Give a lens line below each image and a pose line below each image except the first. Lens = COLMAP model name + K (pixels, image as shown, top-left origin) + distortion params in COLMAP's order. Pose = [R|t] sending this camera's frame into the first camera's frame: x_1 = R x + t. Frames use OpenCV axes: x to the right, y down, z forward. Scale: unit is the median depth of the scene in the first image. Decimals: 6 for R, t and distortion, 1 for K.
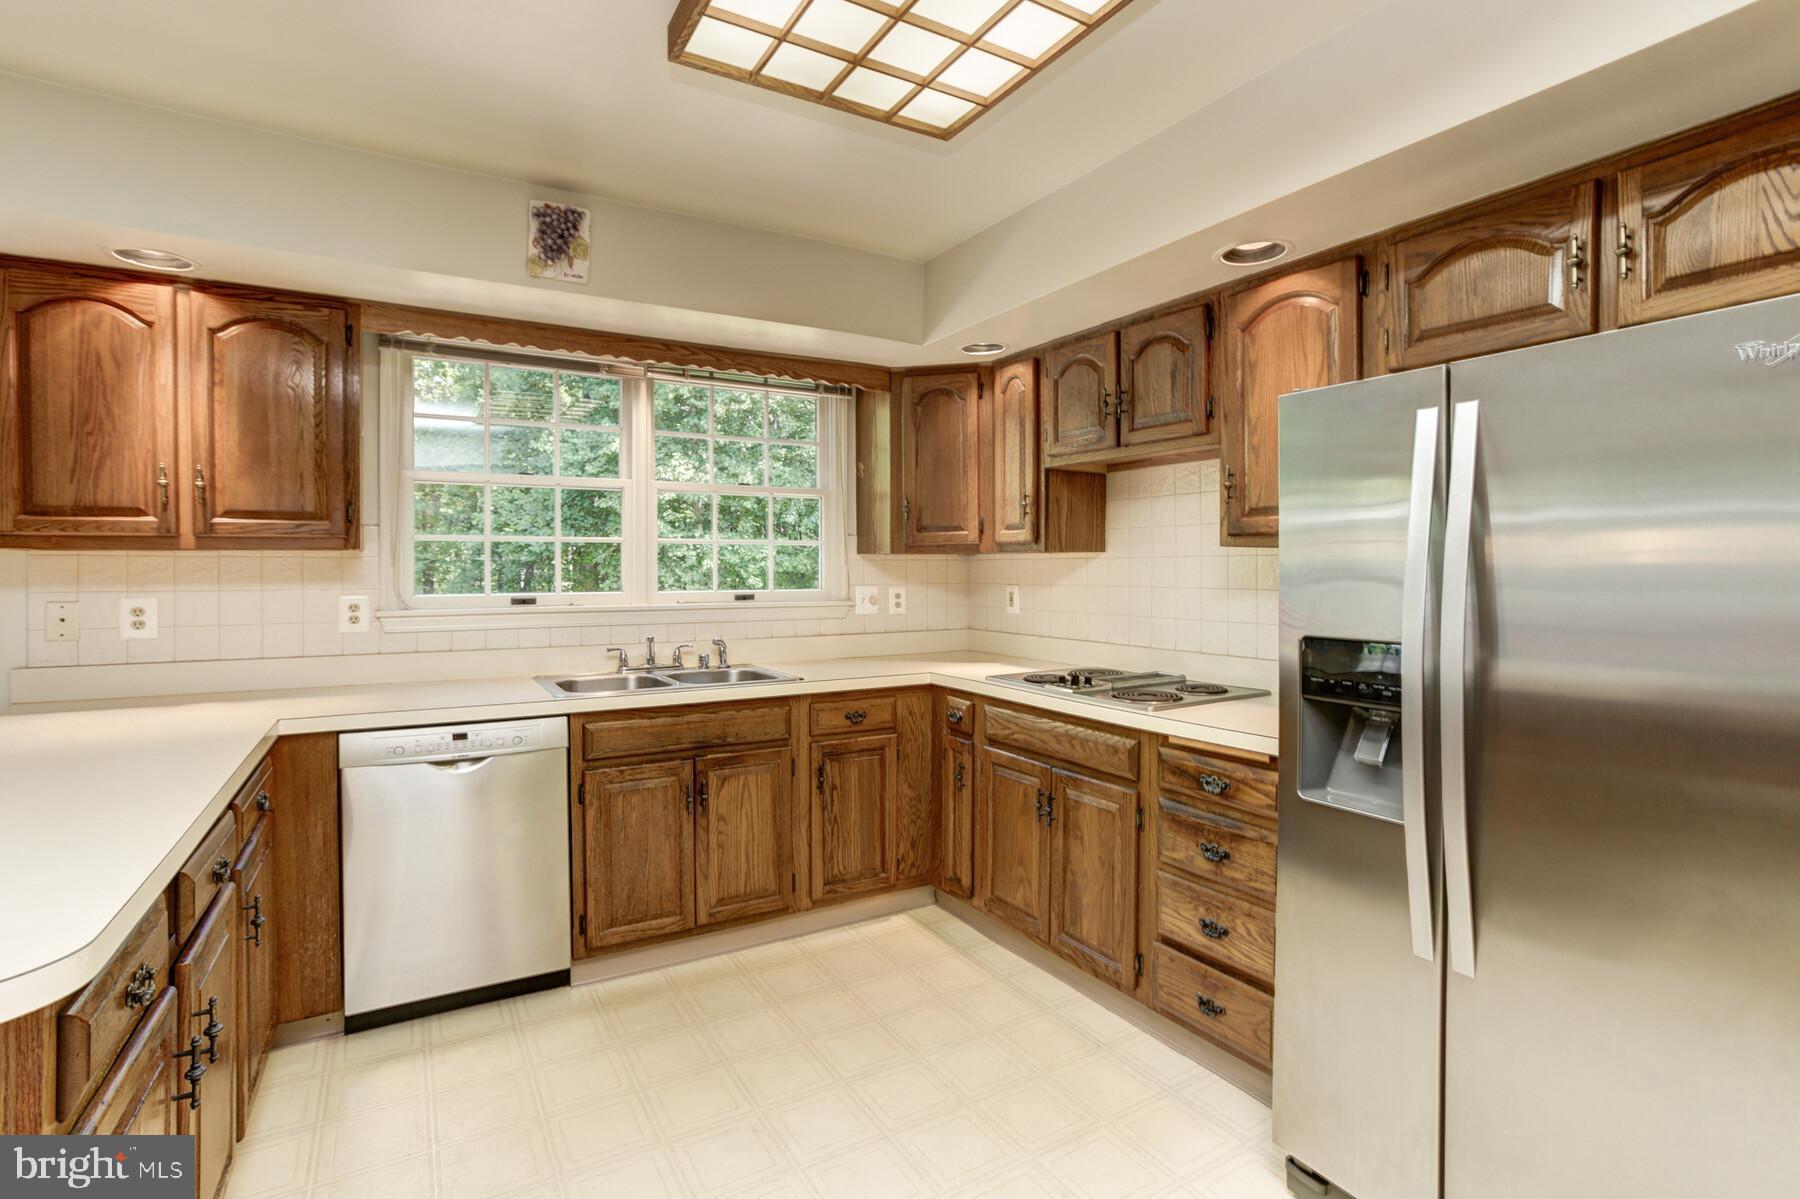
lens RADIAL K [[825.3, 0, 944.7], [0, 825.3, 578.7], [0, 0, 1]] dist [-0.030714, 0.006774]
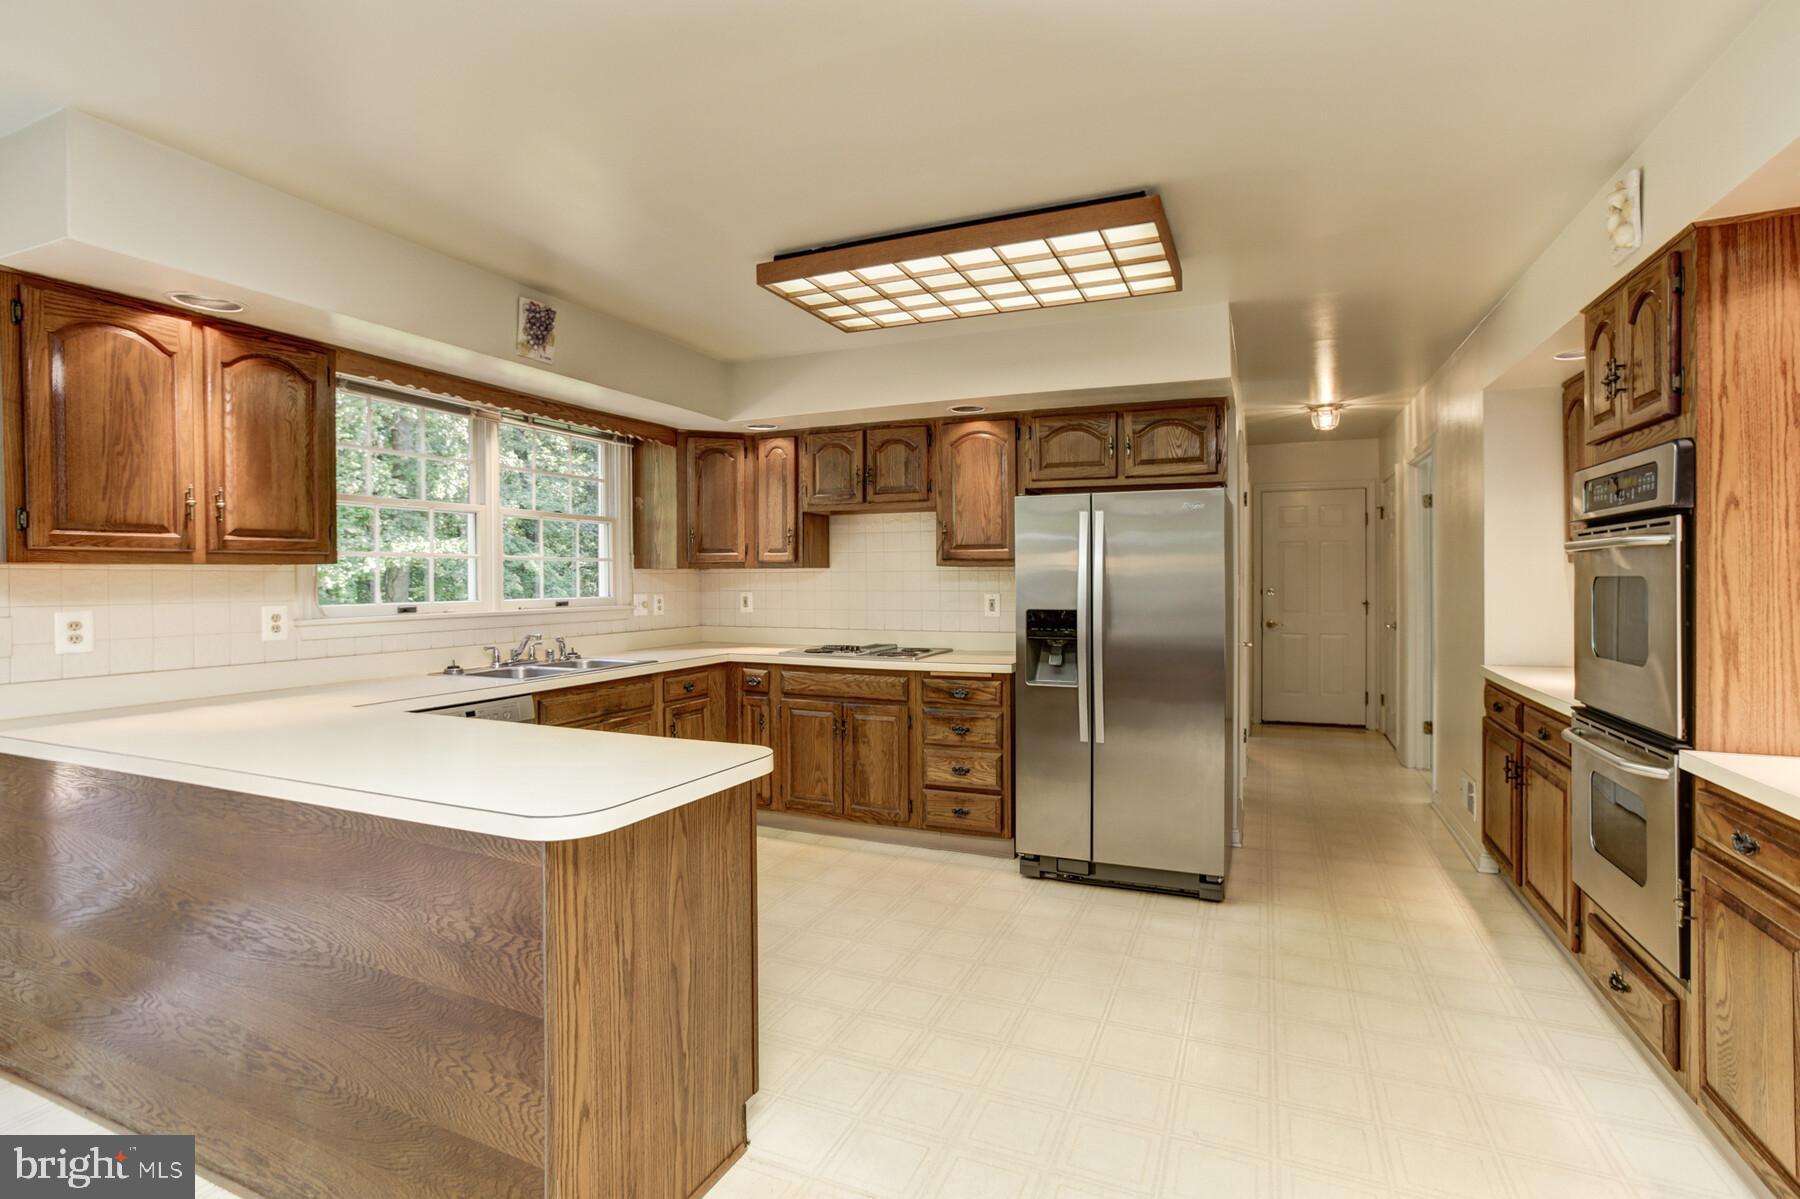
lens RADIAL K [[825.3, 0, 894.5], [0, 825.3, 590.3], [0, 0, 1]] dist [-0.030714, 0.006774]
pose [[0.821359, -0.011617, 0.570293, -0.745901], [0.011888, 0.999924, 0.003248, 0.006260], [-0.570287, 0.004112, 0.821435, -0.398754]]
